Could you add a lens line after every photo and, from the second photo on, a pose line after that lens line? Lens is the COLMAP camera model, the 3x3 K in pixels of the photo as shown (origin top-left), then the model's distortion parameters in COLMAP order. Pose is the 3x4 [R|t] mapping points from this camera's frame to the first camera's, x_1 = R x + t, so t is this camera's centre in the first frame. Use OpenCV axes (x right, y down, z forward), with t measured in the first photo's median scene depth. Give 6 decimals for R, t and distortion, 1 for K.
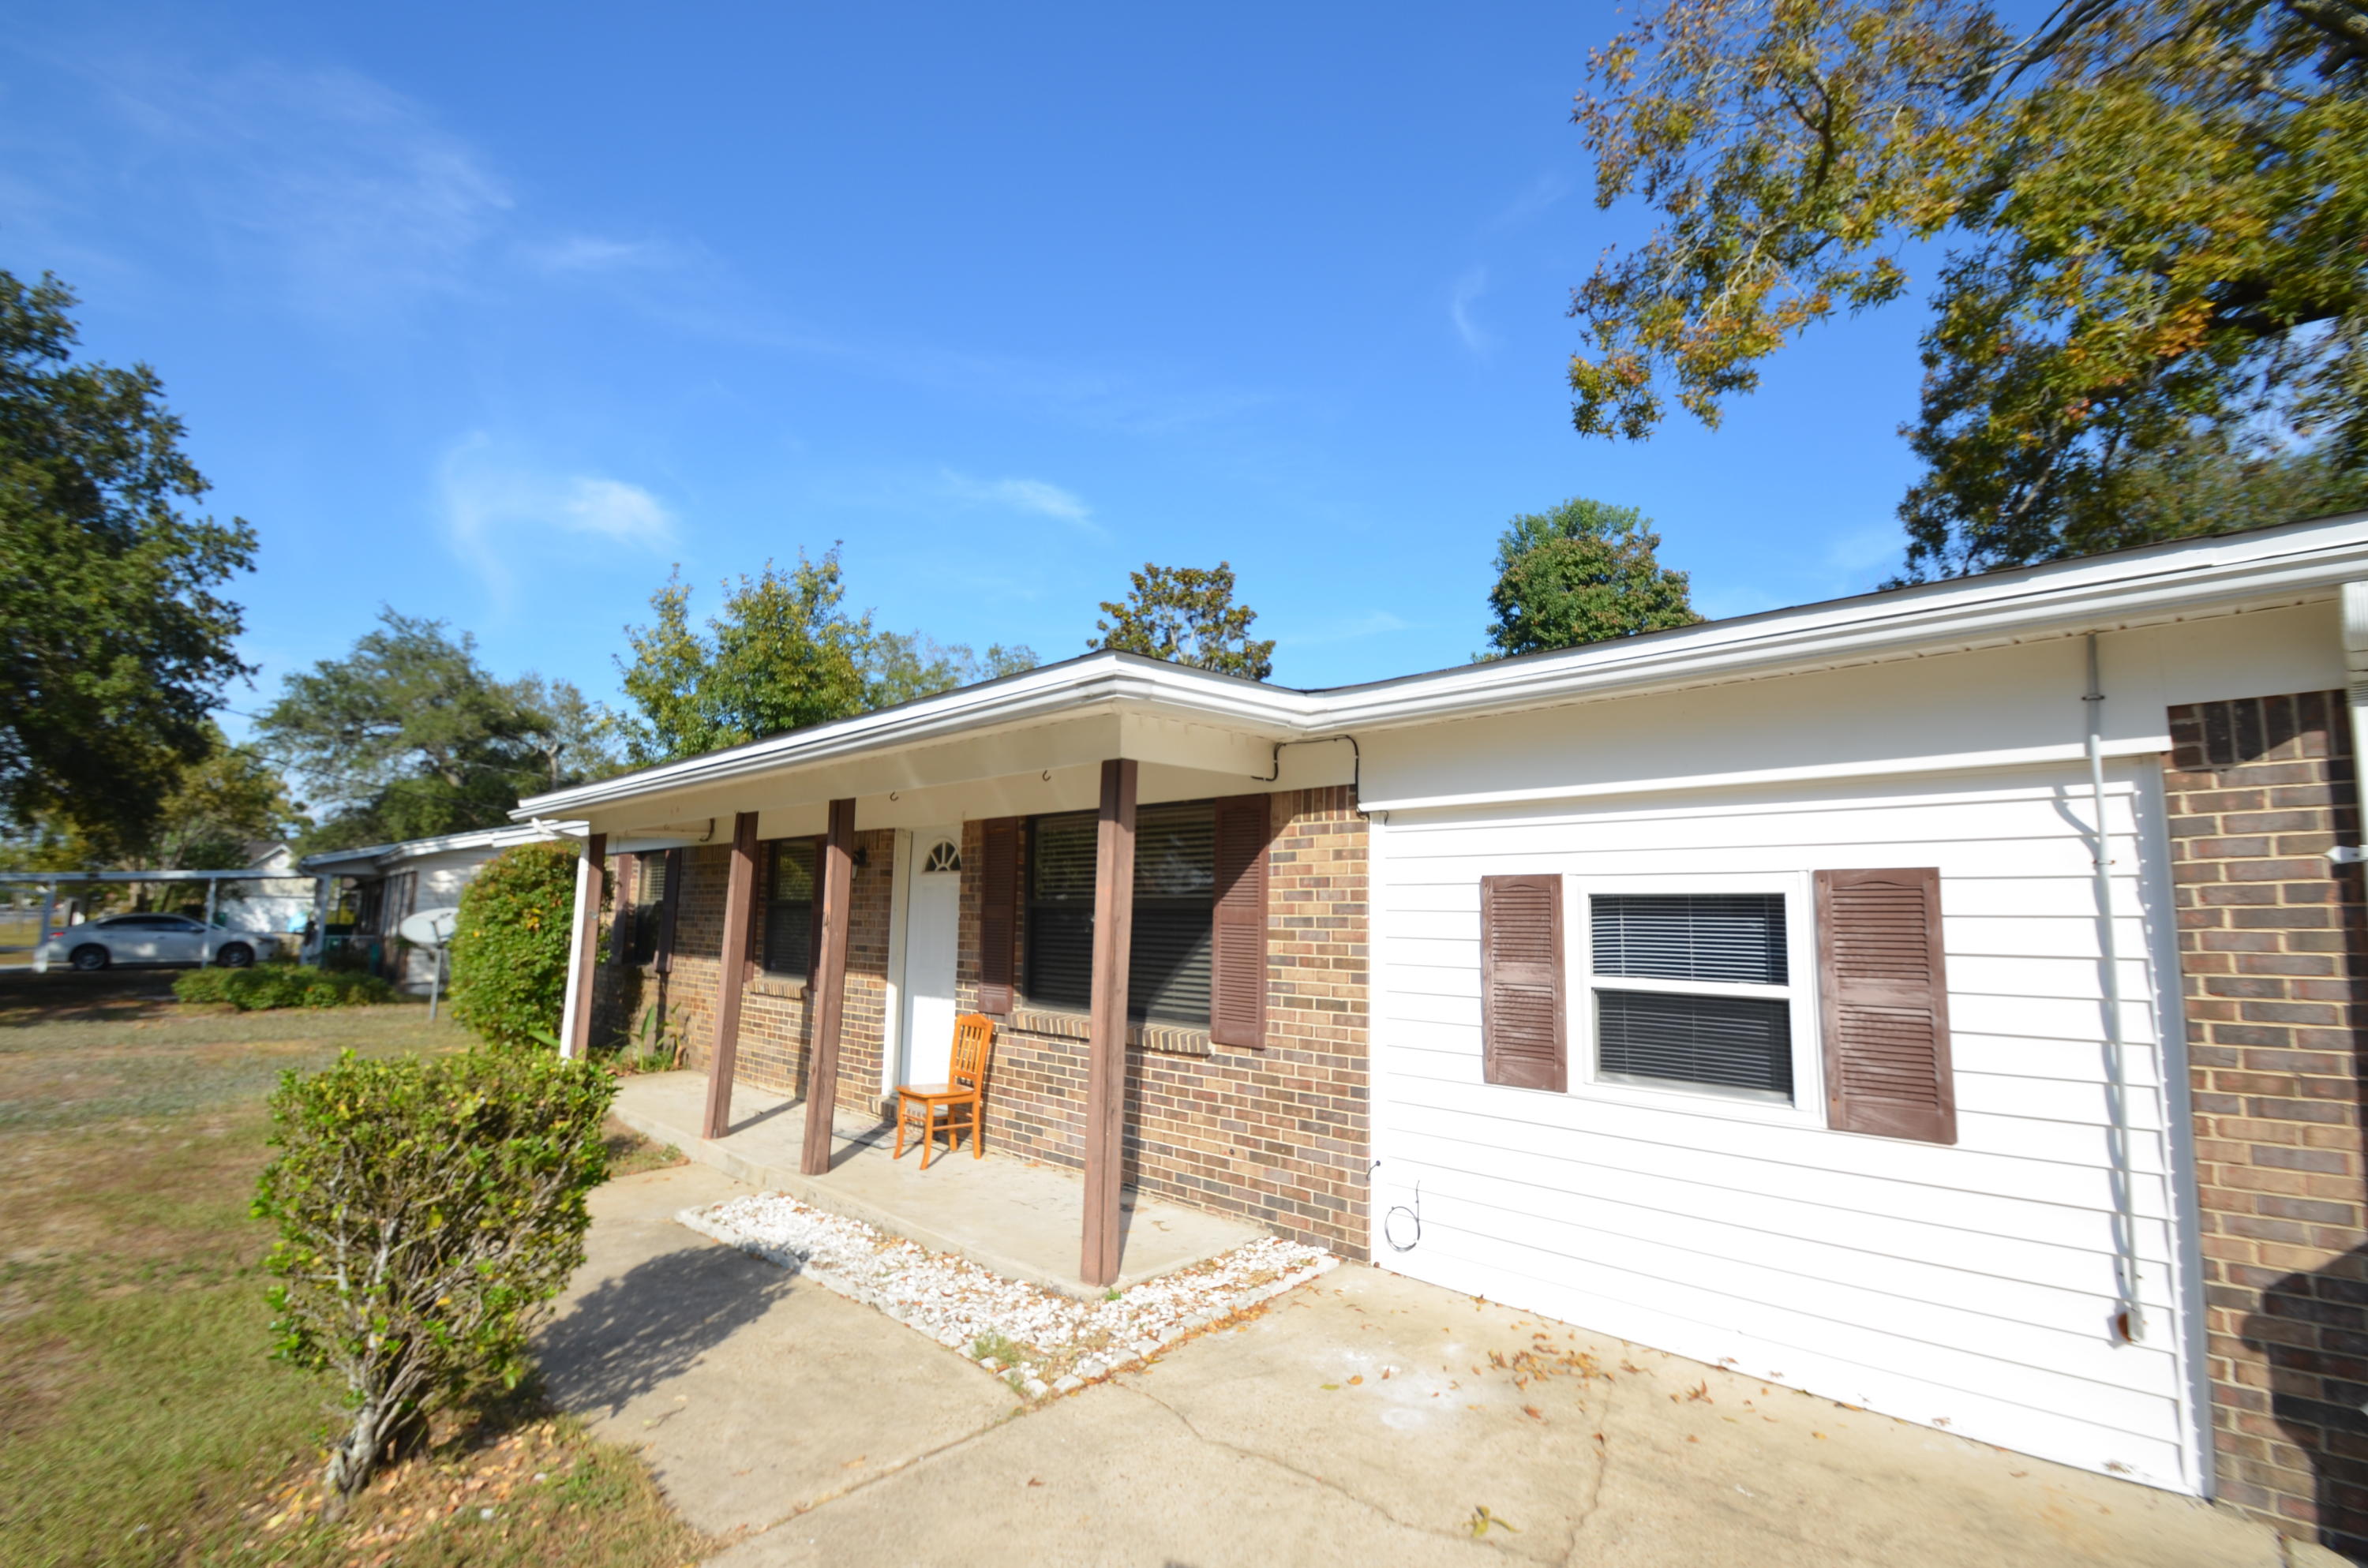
lens RADIAL K [[1045.9, 0, 1175.6], [0, 1045.9, 799.3], [0, 0, 1]] dist [0.002062, -0.005487]
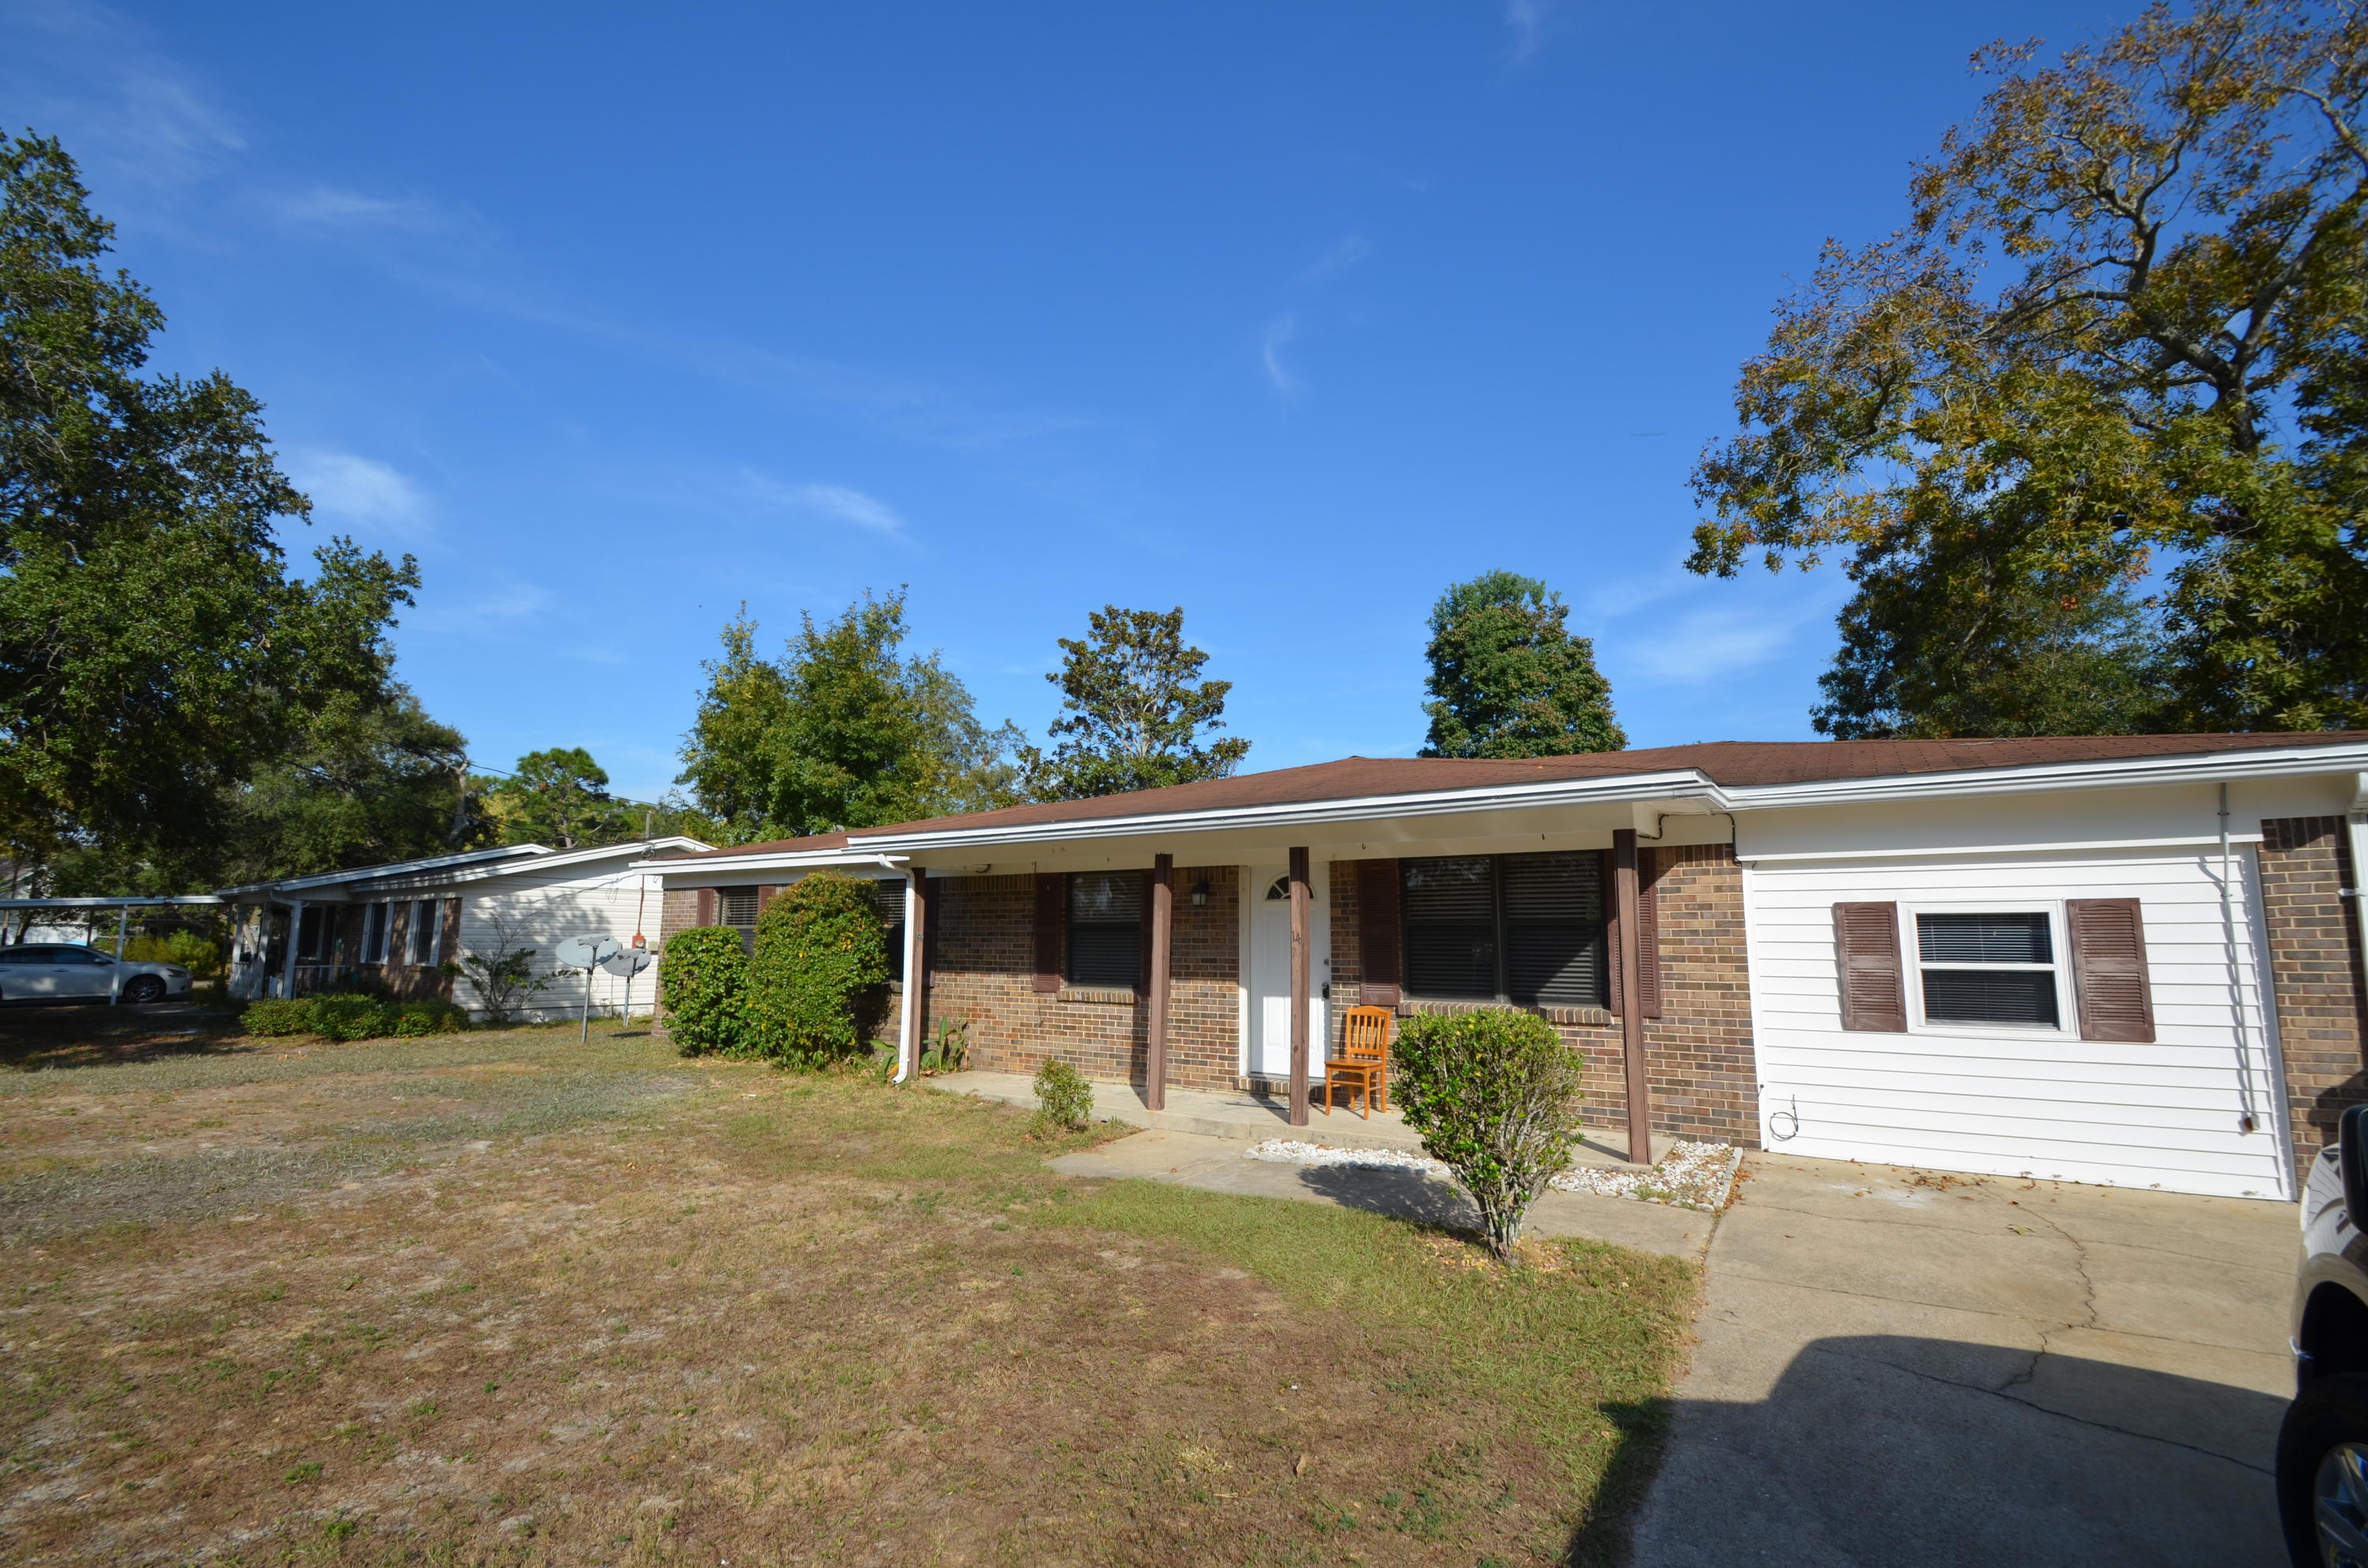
lens RADIAL K [[1039.8, 0, 1182.0], [0, 1039.8, 790.8], [0, 0, 1]] dist [0.007795, -0.010923]
pose [[0.983205, 0.012827, 0.182055, -0.944493], [-0.008062, 0.999606, -0.026892, -0.046240], [-0.182329, 0.024973, 0.982920, -0.386951]]
